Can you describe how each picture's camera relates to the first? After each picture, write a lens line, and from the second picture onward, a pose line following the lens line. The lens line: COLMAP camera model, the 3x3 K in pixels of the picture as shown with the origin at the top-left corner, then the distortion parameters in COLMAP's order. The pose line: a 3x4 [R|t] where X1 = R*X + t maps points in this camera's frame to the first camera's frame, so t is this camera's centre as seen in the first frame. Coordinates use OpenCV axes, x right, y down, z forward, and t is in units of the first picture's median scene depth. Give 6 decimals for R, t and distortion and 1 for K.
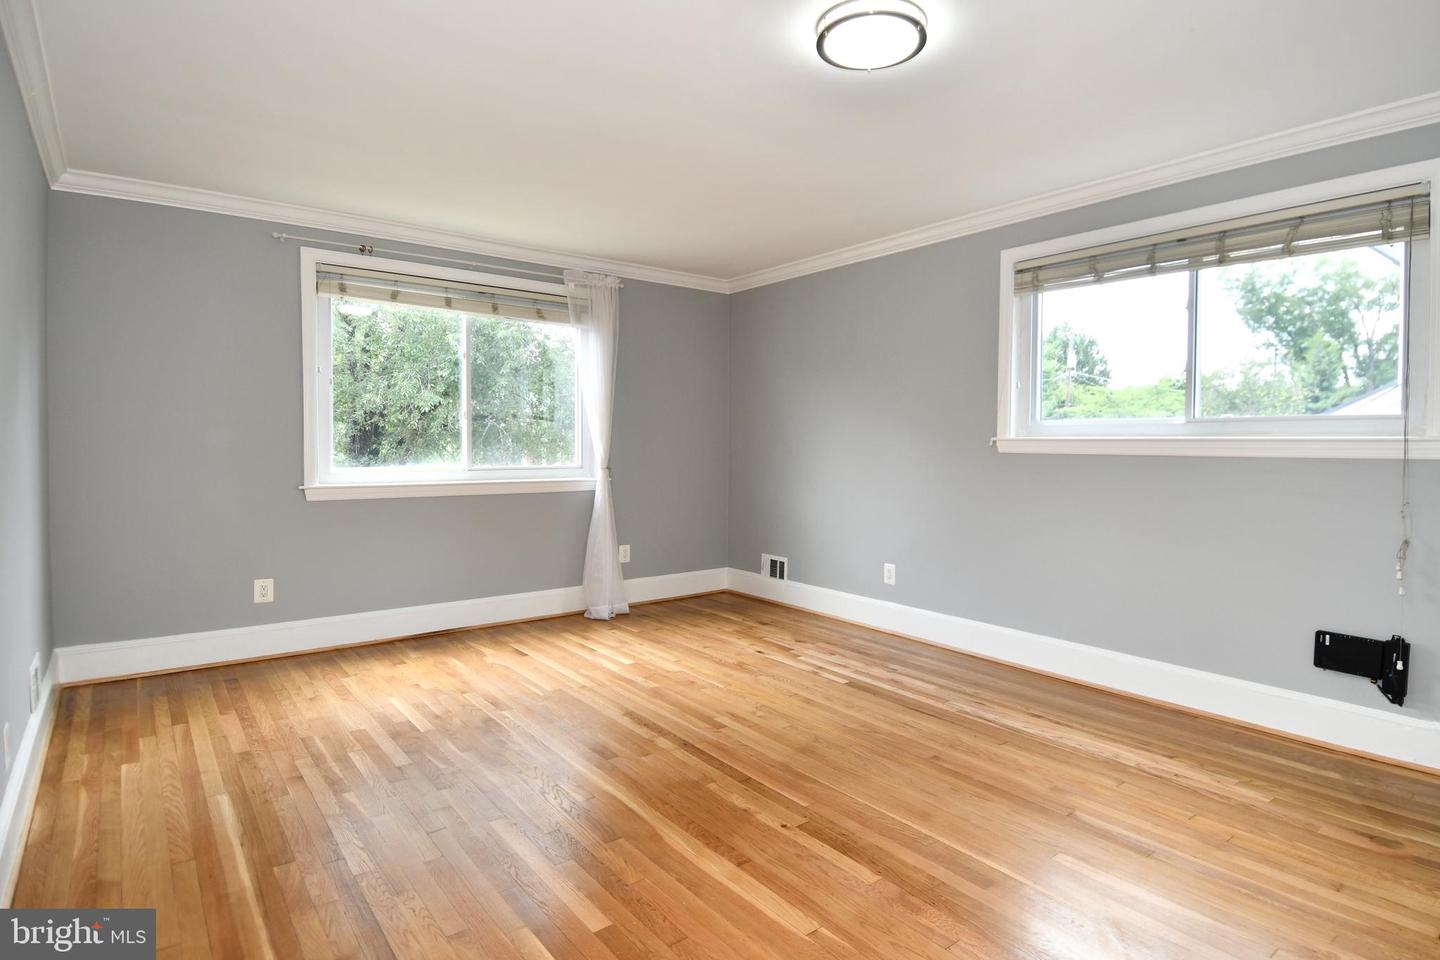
lens RADIAL K [[771.3, 0, 745.7], [0, 771.3, 498.9], [0, 0, 1]] dist [0.035669, -0.034306]
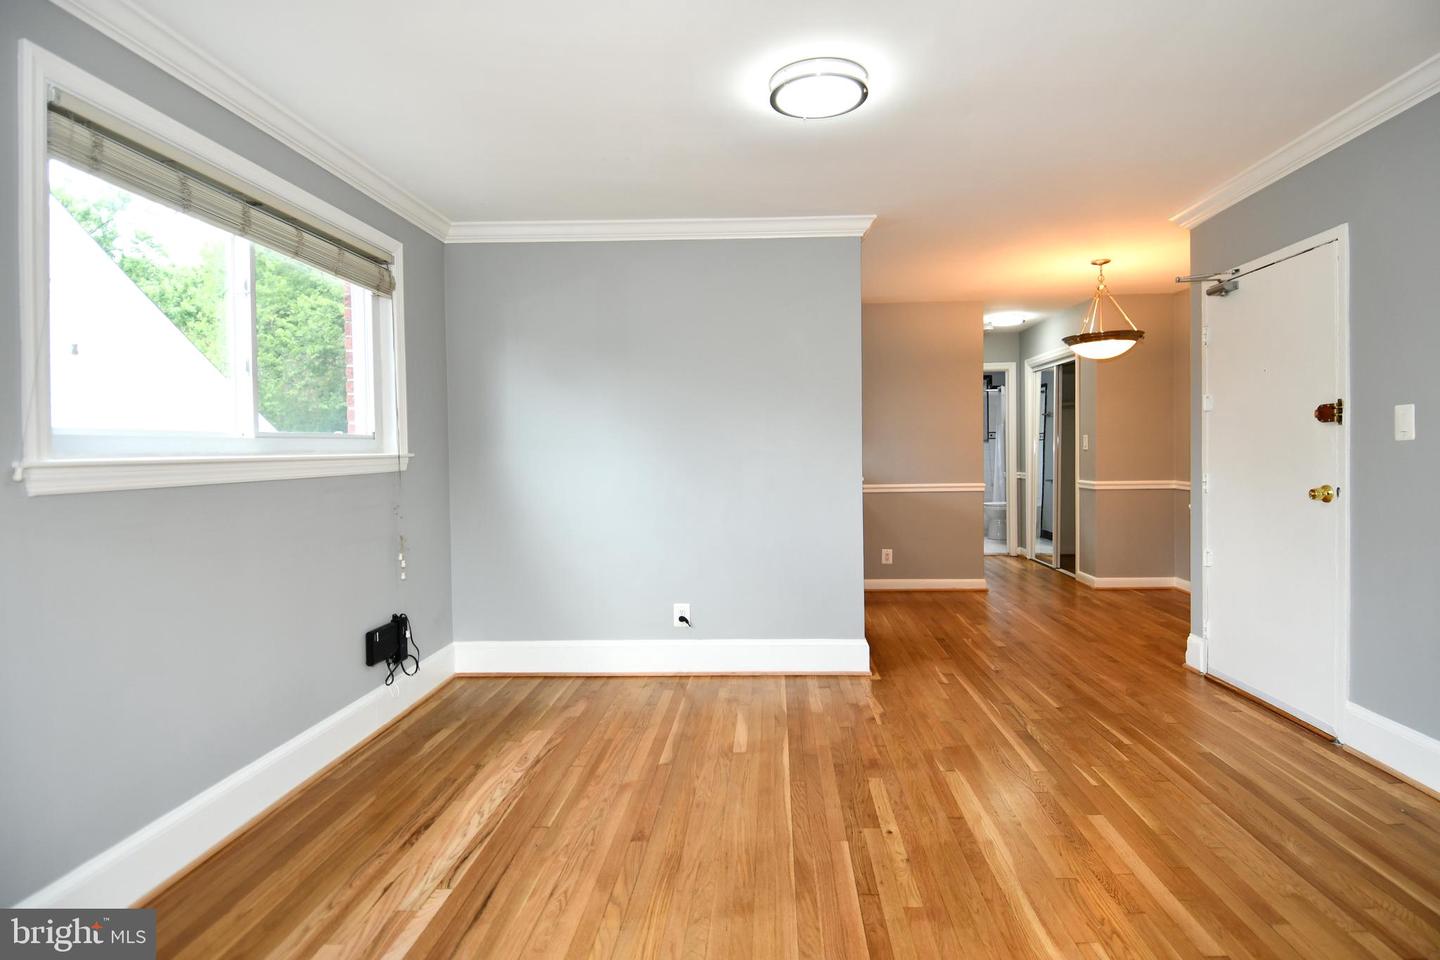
lens RADIAL K [[771.3, 0, 772.3], [0, 771.3, 456.3], [0, 0, 1]] dist [0.035669, -0.034306]
pose [[-0.783701, 0.002273, 0.621133, -0.272591], [0.058436, 0.995828, 0.070086, -0.086485], [-0.618383, 0.091223, -0.780565, 1.083761]]
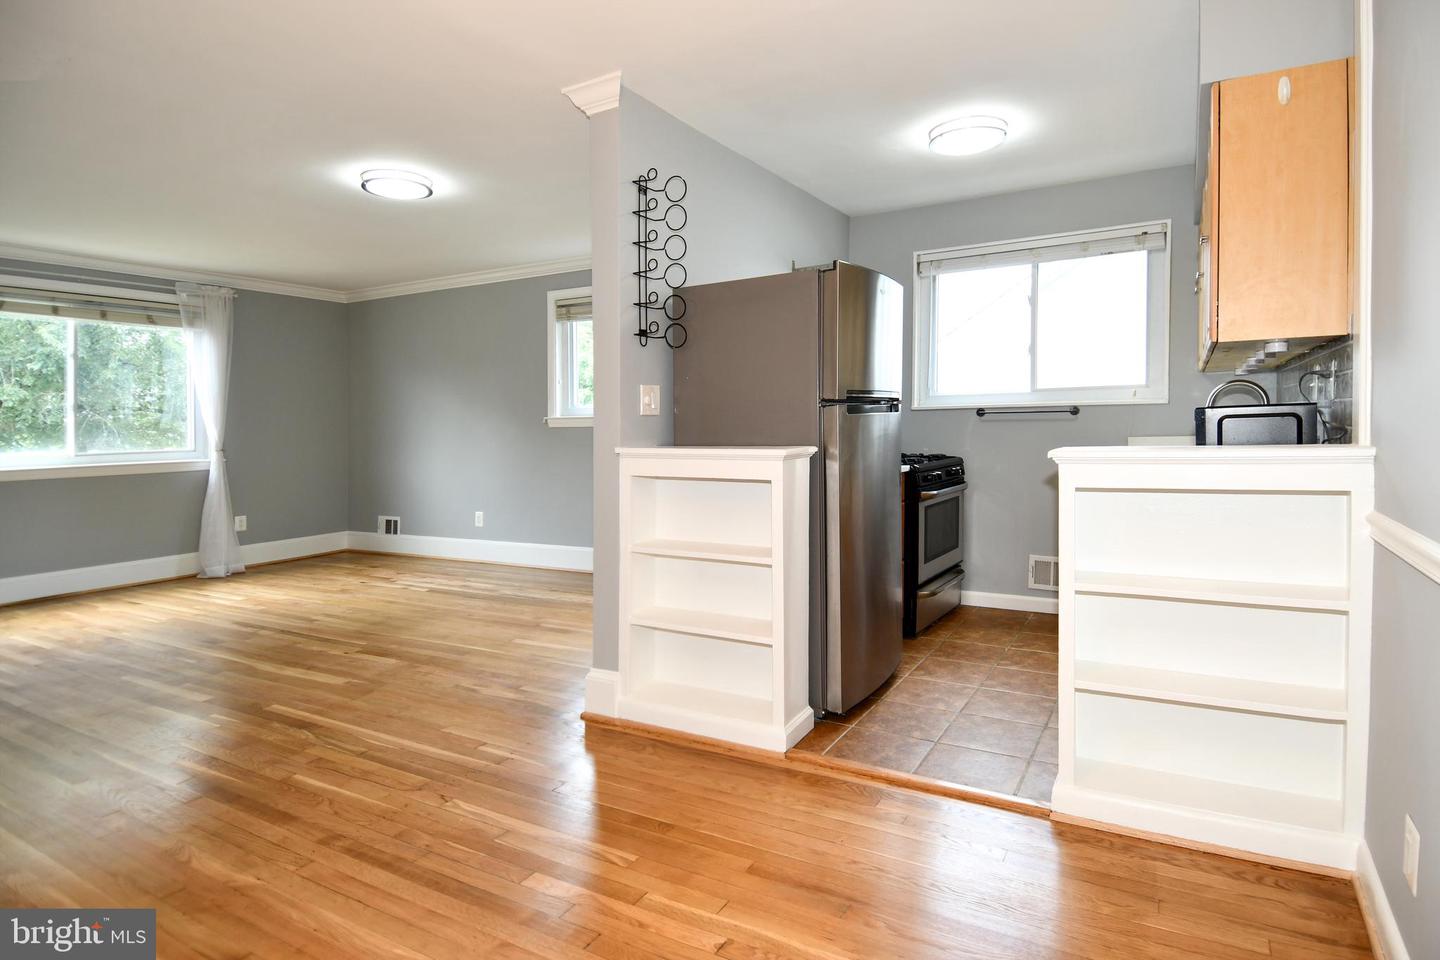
lens RADIAL K [[771.3, 0, 787.6], [0, 771.3, 421.8], [0, 0, 1]] dist [0.035669, -0.034306]
pose [[0.904434, -0.022024, 0.426045, 0.119892], [0.054421, 0.996464, -0.064017, 0.051635], [-0.423128, 0.081085, 0.902434, -0.544317]]
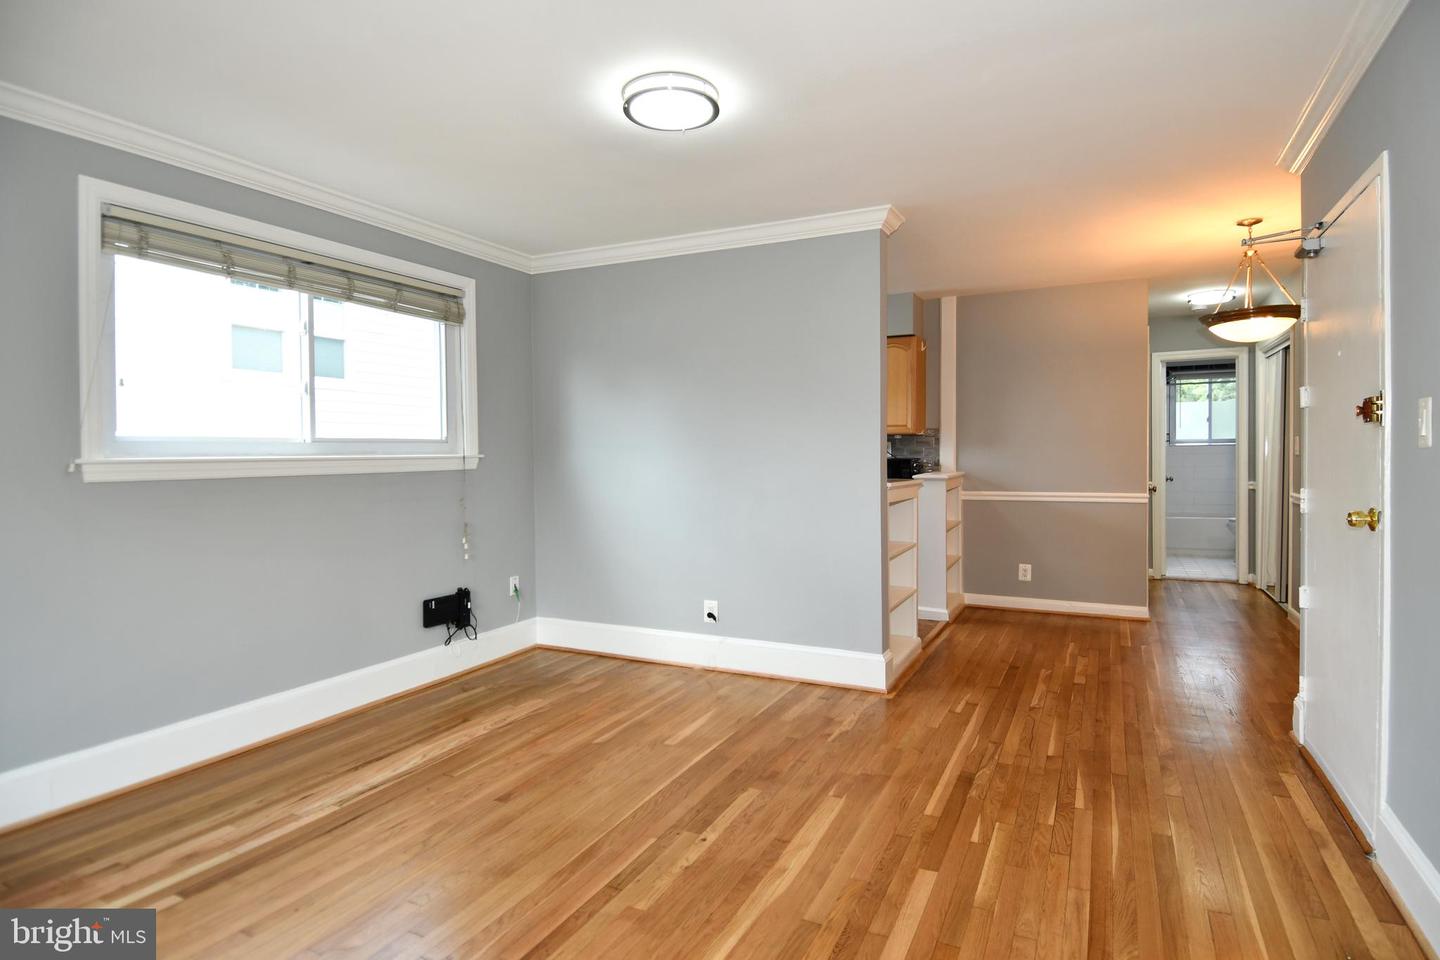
lens RADIAL K [[771.3, 0, 745.3], [0, 771.3, 465.3], [0, 0, 1]] dist [0.035669, -0.034306]
pose [[-0.465986, -0.011817, 0.884713, -0.507892], [0.073448, 0.995943, 0.051988, -0.065705], [-0.881738, 0.089206, -0.463228, 0.811027]]
